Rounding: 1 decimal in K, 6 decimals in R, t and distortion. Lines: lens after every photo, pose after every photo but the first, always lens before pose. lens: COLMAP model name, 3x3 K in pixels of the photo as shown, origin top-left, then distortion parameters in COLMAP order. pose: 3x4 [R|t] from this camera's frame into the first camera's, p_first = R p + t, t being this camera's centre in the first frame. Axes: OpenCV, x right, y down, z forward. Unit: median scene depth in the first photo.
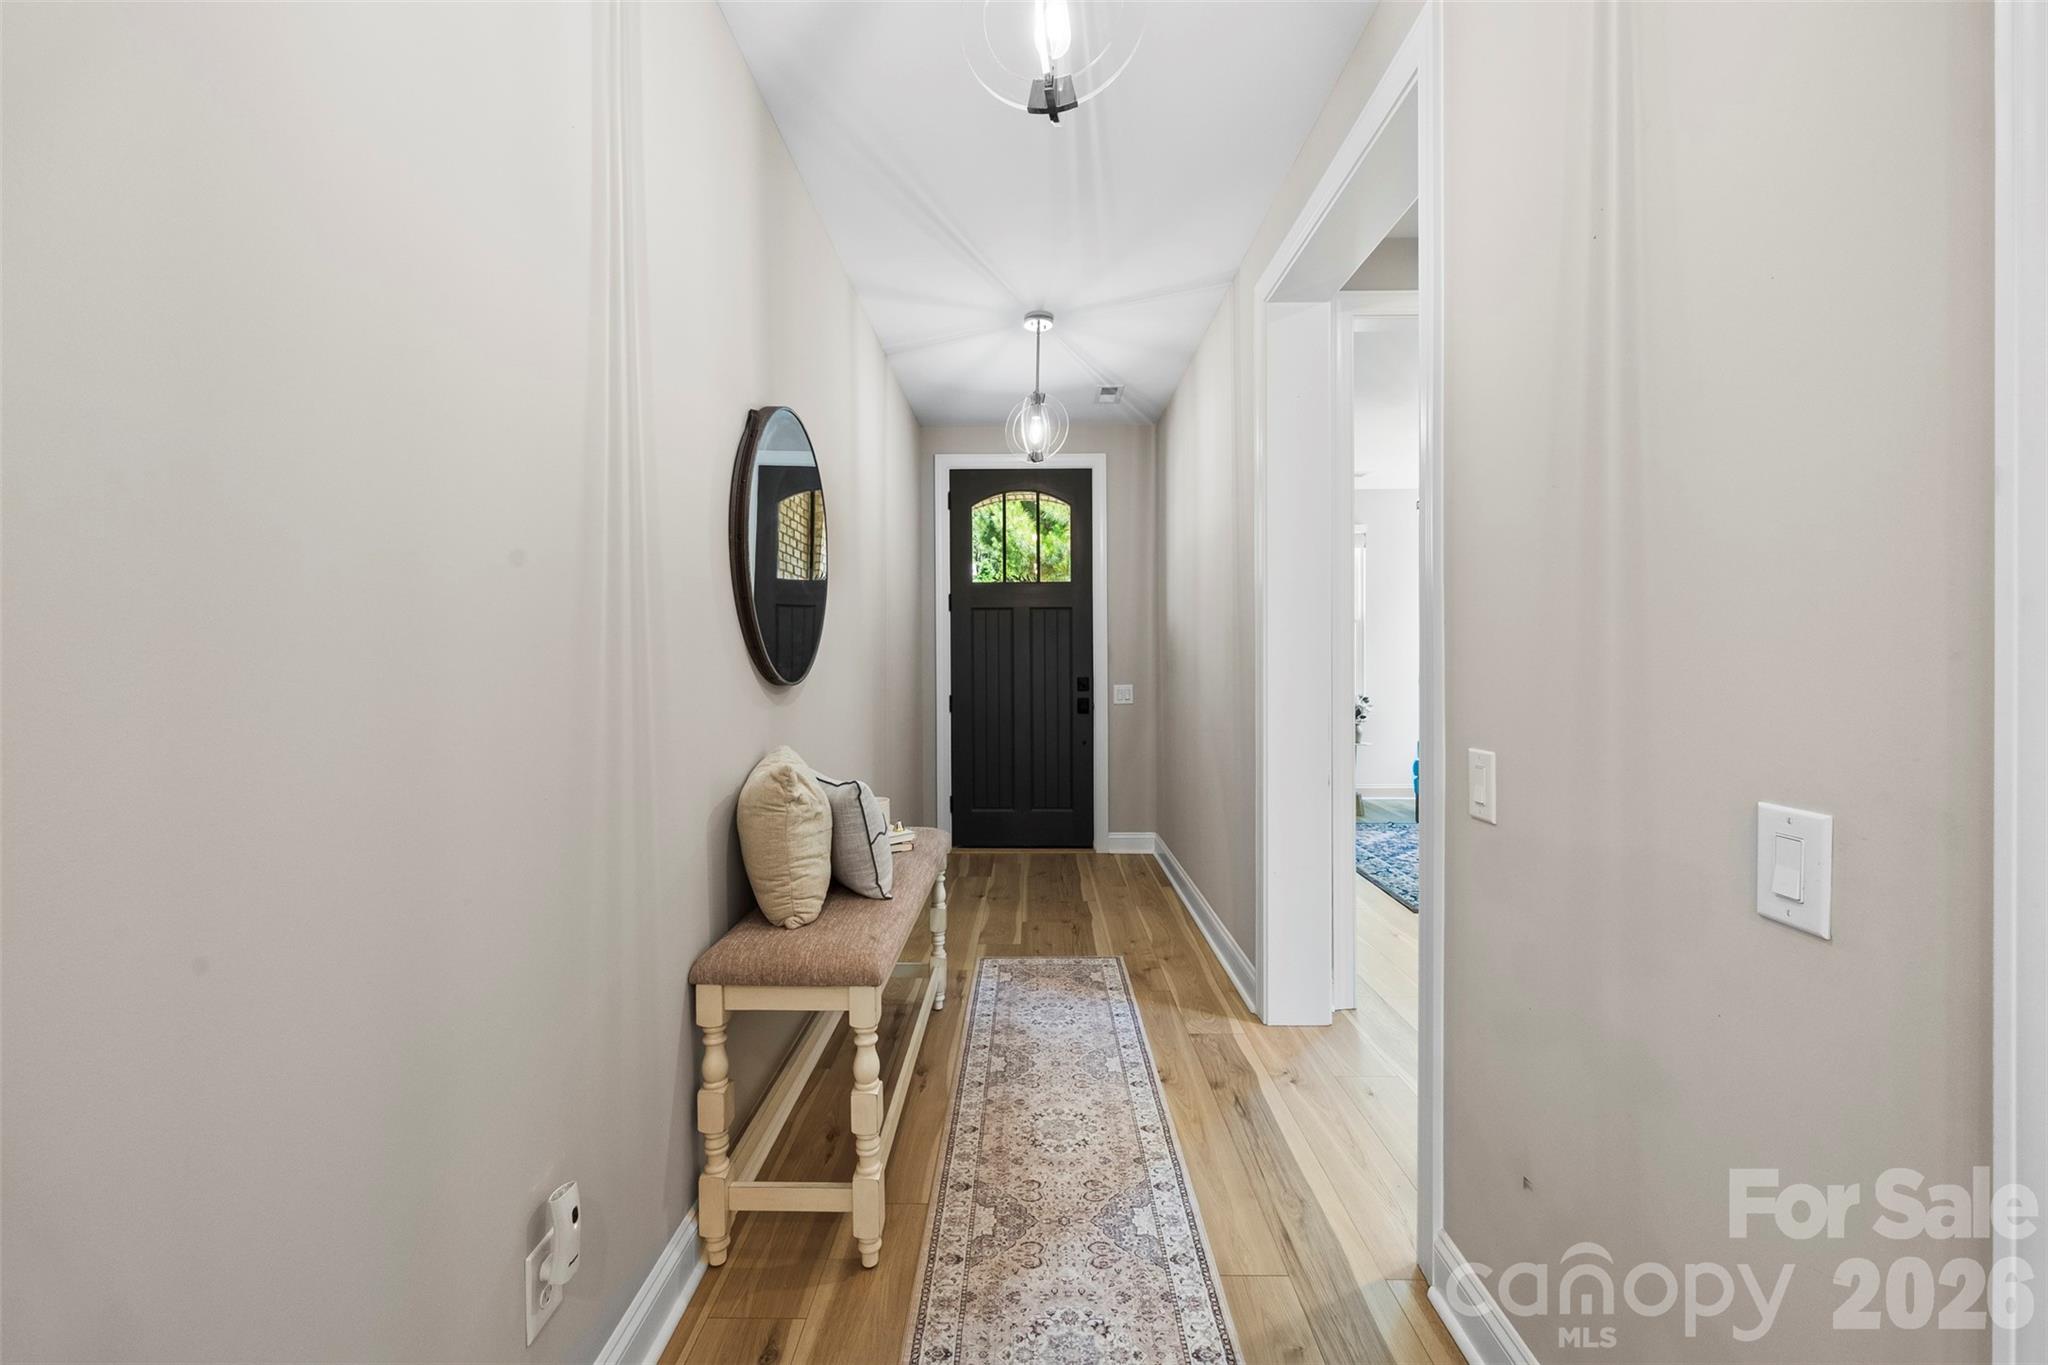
lens RADIAL K [[799.2, 0, 1019.5], [0, 799.2, 667.4], [0, 0, 1]] dist [-0.000576, 0.000085]
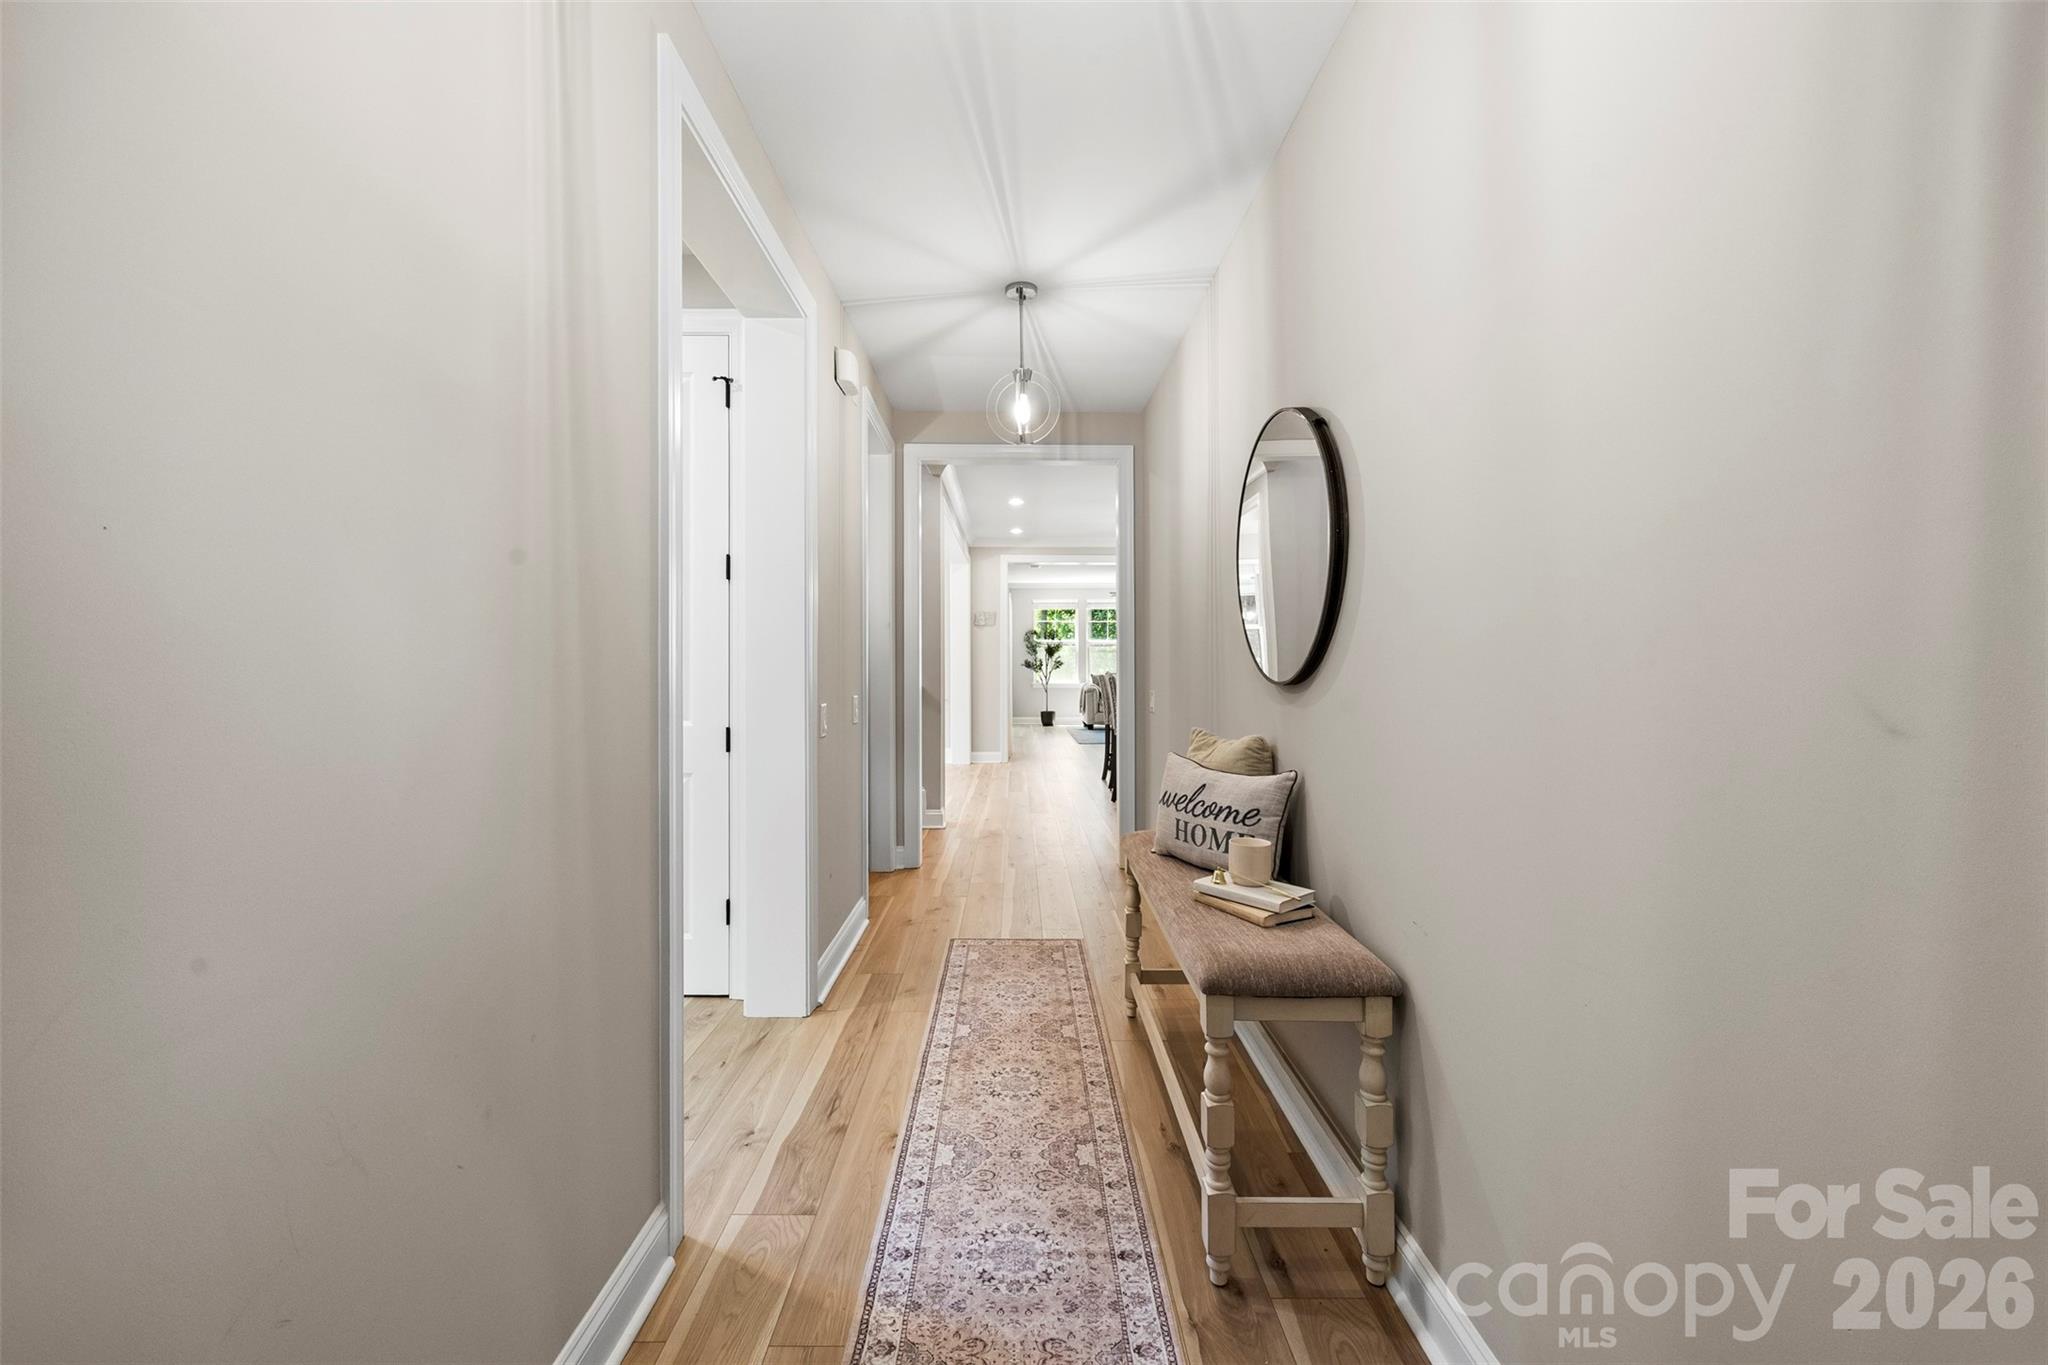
lens RADIAL K [[799.2, 0, 1019.5], [0, 799.2, 667.4], [0, 0, 1]] dist [-0.000576, 0.000085]
pose [[-0.999779, 0.004038, -0.020629, 0.058170], [0.003727, 0.999879, 0.015091, -0.014741], [0.020687, 0.015011, -0.999673, 1.886126]]
